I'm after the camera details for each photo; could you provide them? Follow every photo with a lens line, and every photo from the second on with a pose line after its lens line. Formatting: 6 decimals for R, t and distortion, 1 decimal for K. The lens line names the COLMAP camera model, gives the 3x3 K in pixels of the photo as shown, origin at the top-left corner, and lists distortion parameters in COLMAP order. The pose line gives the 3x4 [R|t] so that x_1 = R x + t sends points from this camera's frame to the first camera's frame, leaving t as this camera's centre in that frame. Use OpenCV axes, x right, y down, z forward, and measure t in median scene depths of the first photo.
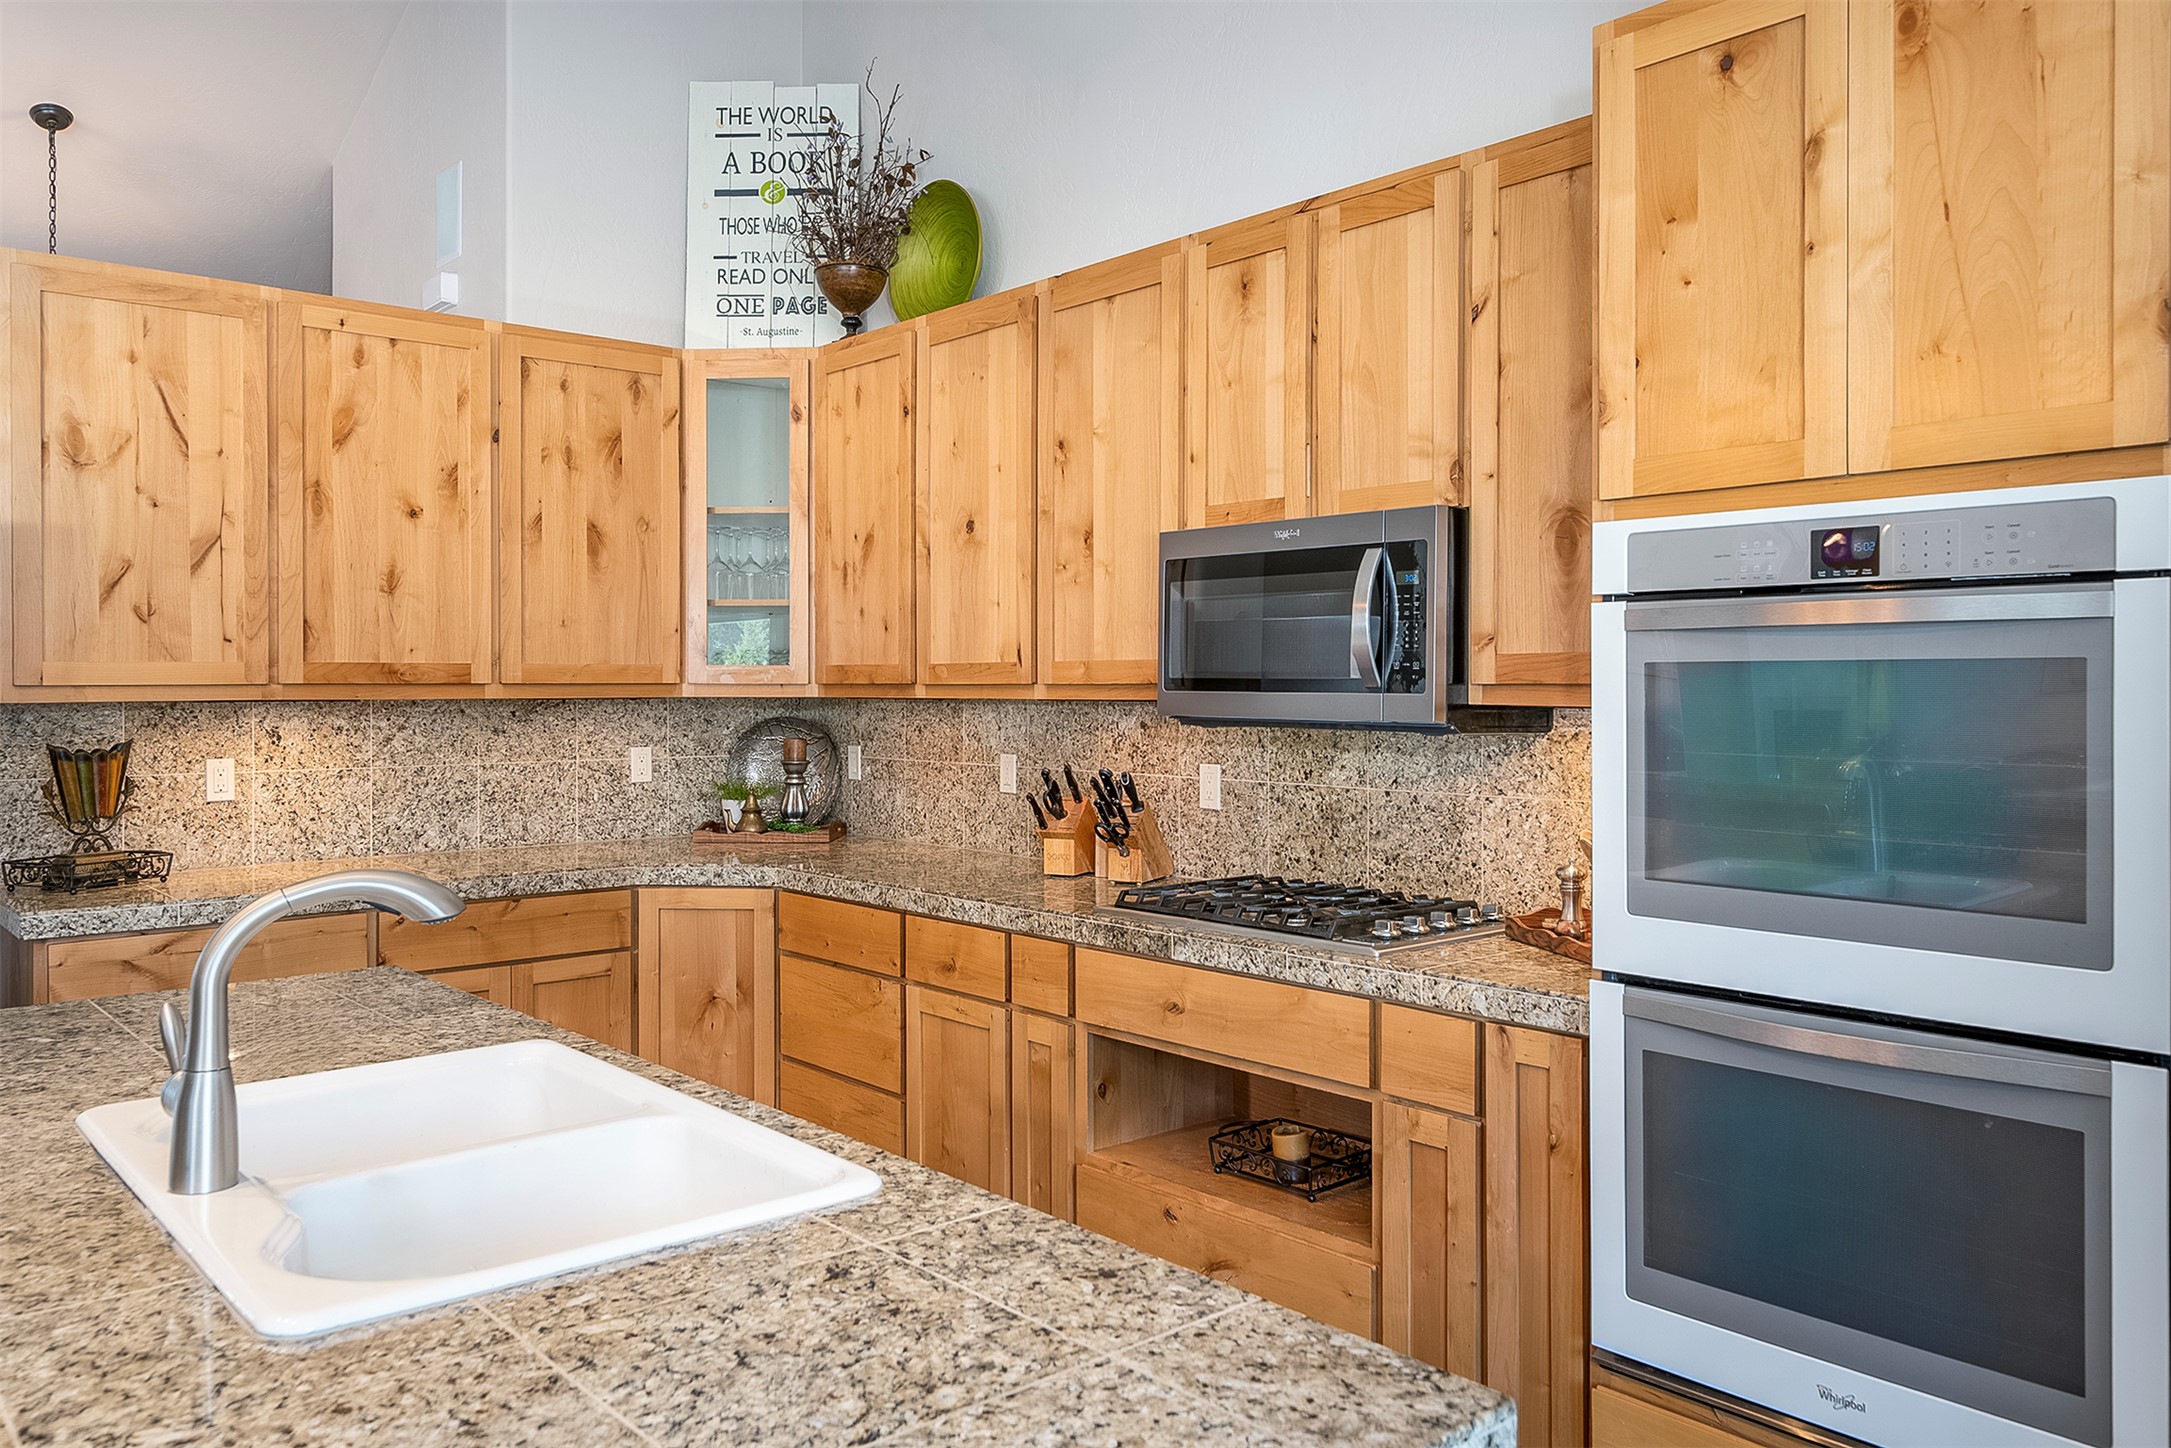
lens RADIAL K [[1579.7, 0, 1086.3], [0, 1579.7, 688.0], [0, 0, 1]] dist [-0.003828, -0.003151]
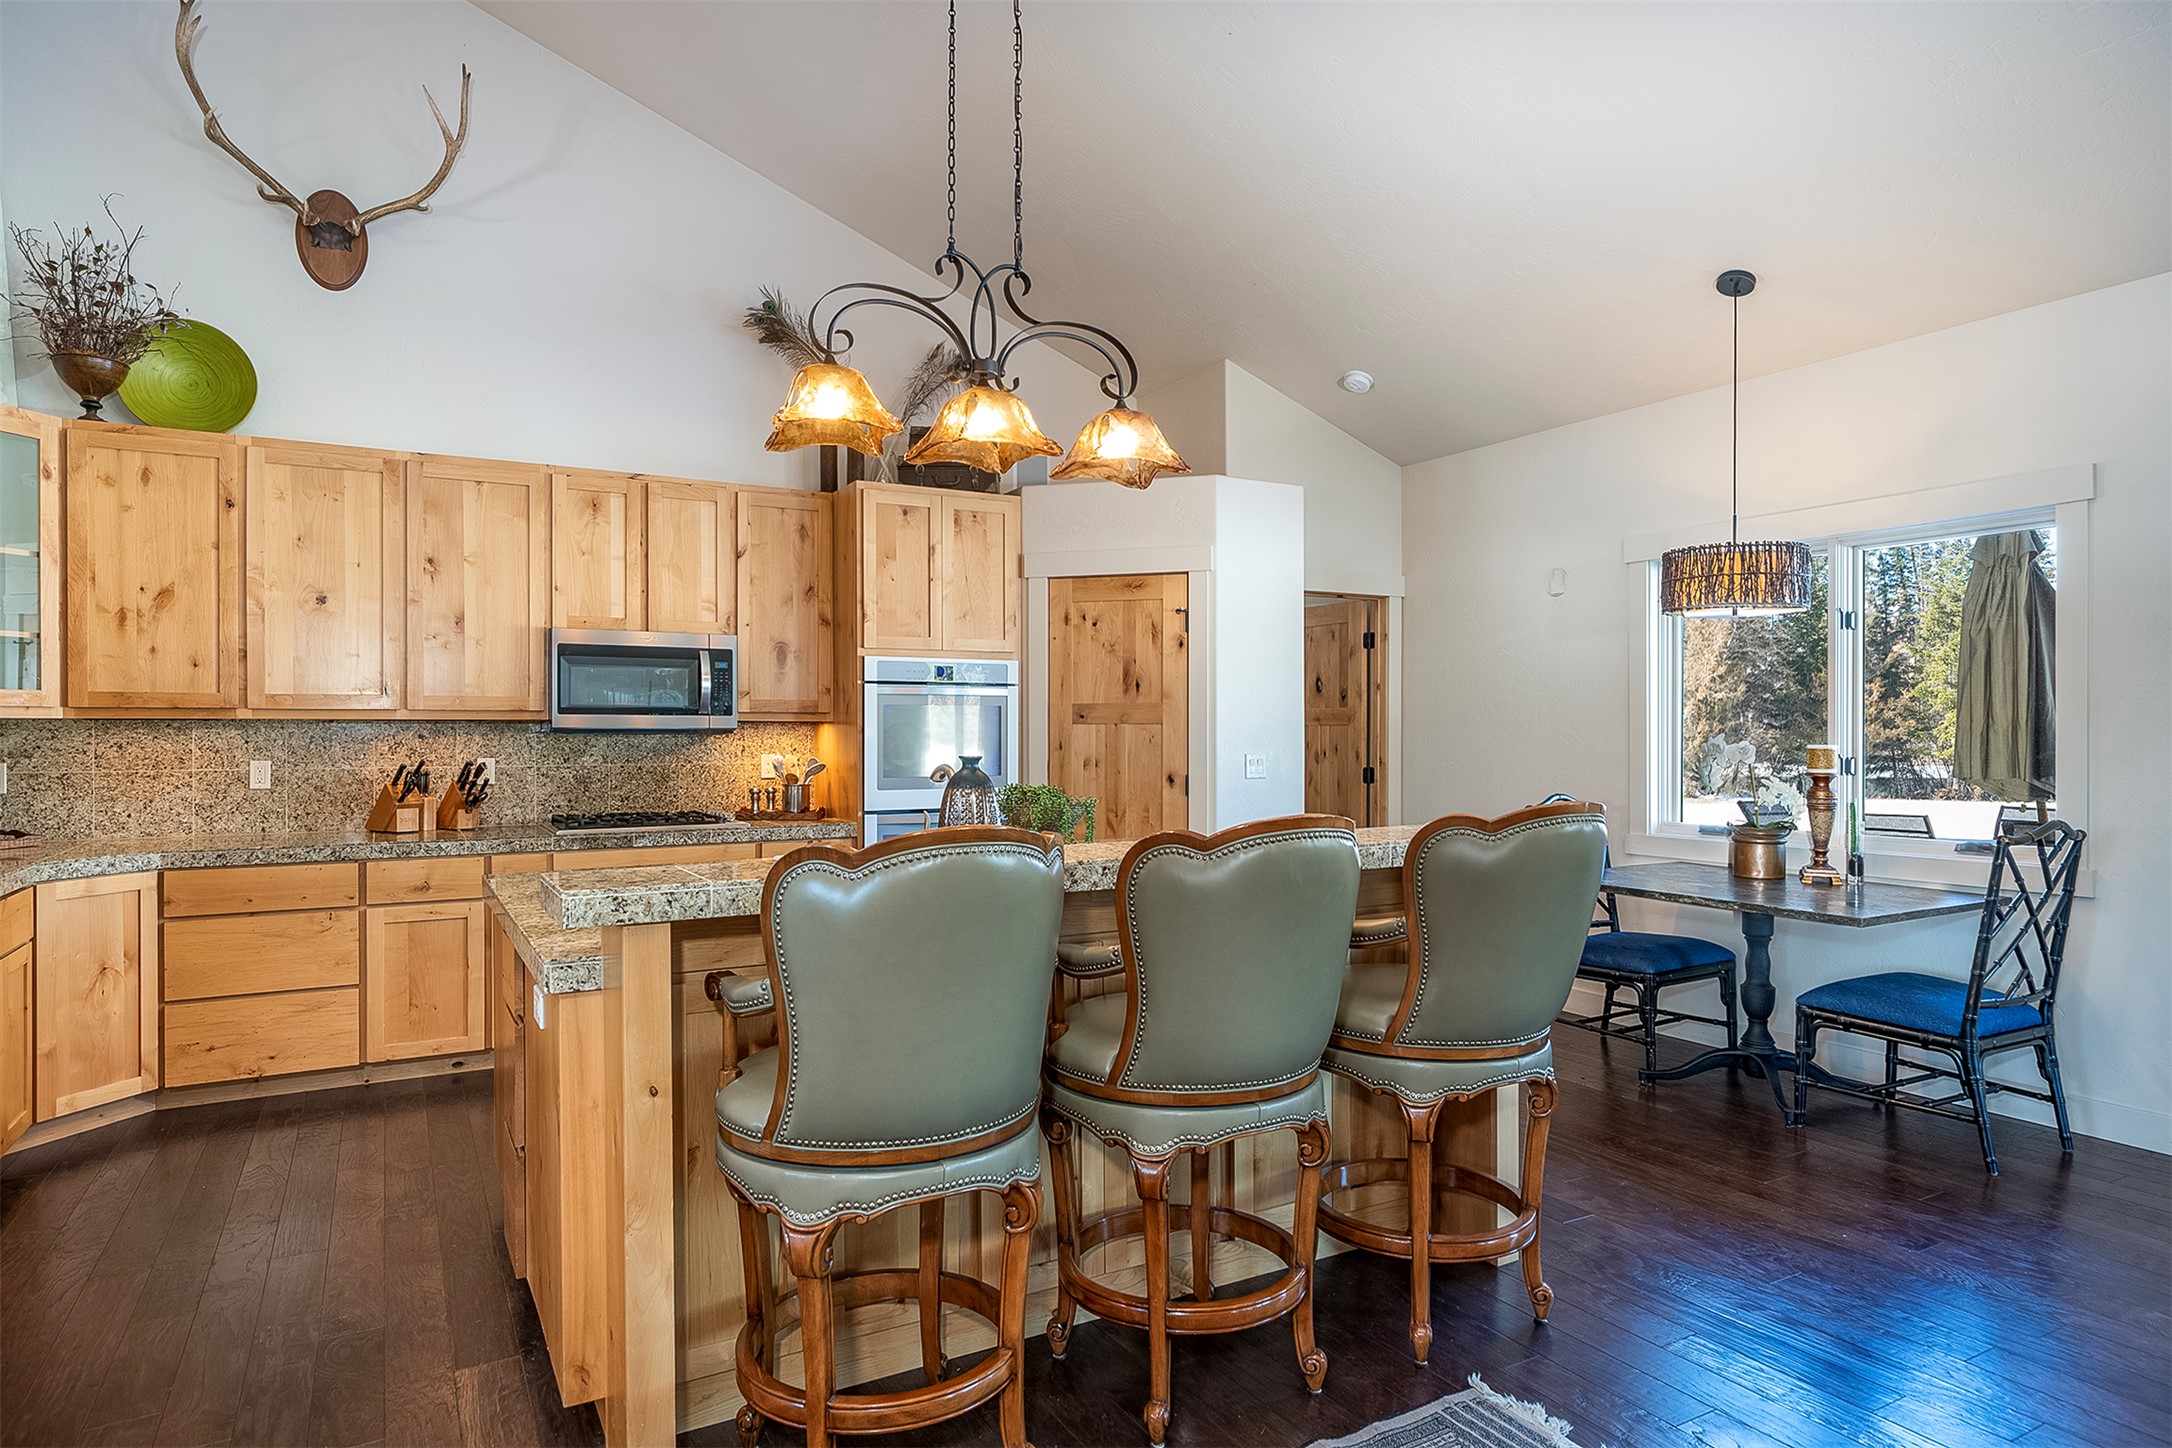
lens RADIAL K [[1245.7, 0, 1086.0], [0, 1245.7, 724.0], [0, 0, 1]] dist [0.000604, -0.001006]
pose [[0.197734, 0.004957, 0.980243, -1.022270], [0.002835, 0.999980, -0.005629, 0.018961], [-0.980252, 0.003892, 0.197716, 0.087552]]
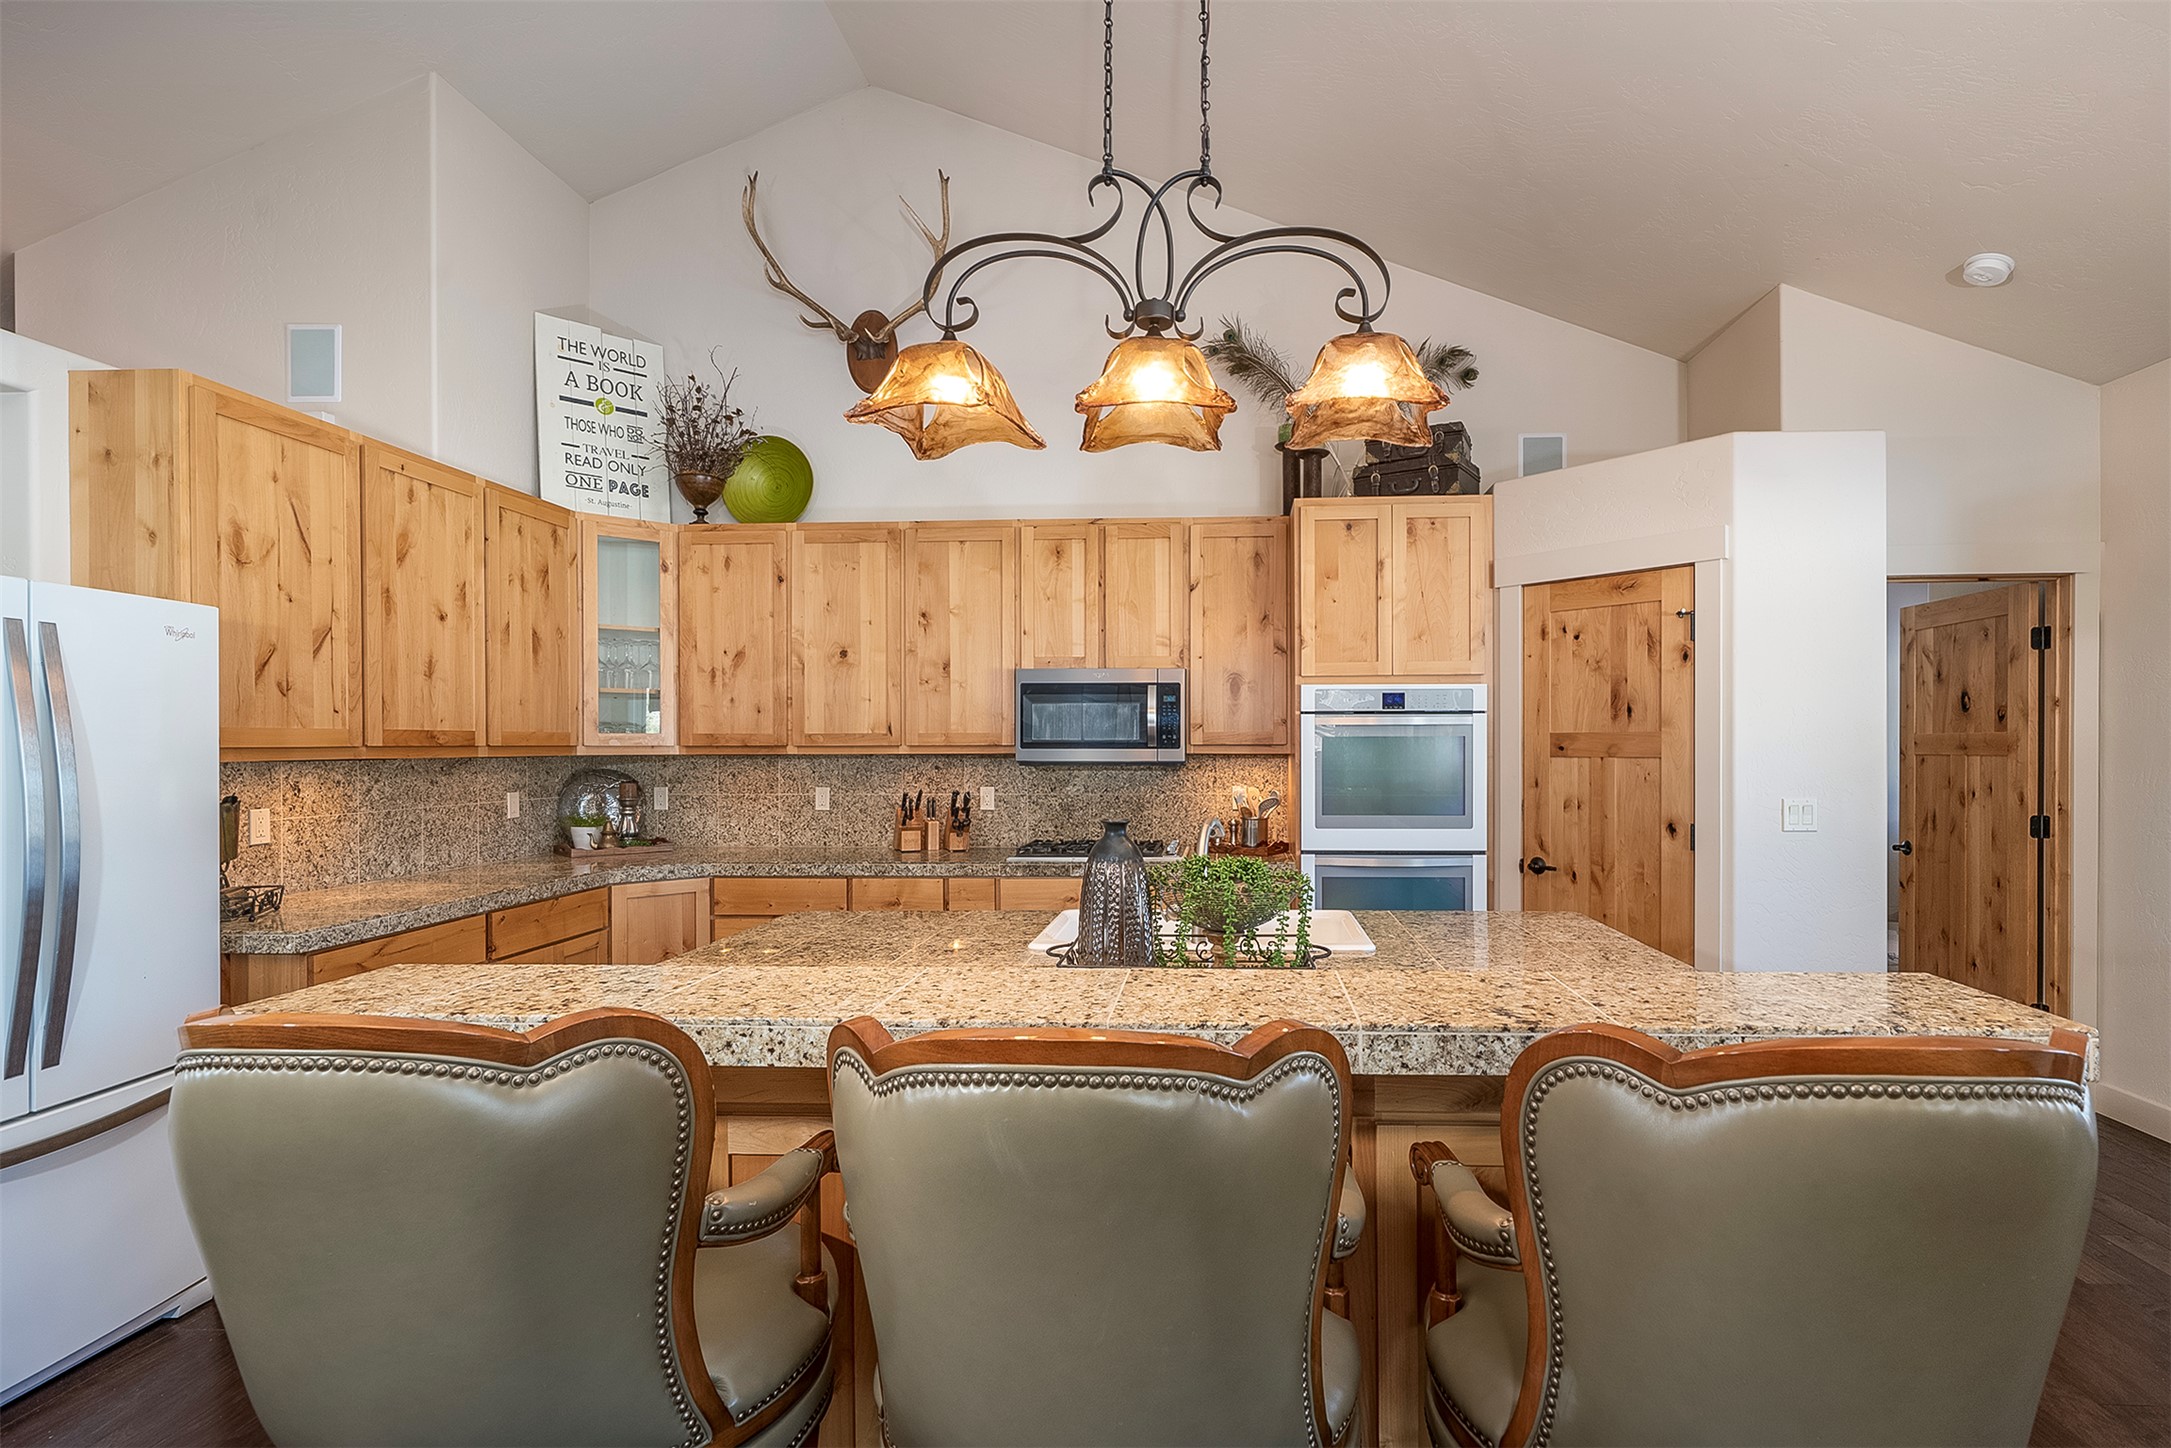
lens RADIAL K [[1060.0, 0, 1168.7], [0, 1060.0, 744.5], [0, 0, 1]] dist [-0.001382, -0.000167]
pose [[0.697236, -0.000817, 0.716841, -0.635547], [0.004117, 0.999987, -0.002864, 0.001040], [-0.716830, 0.004948, 0.697230, -0.055519]]
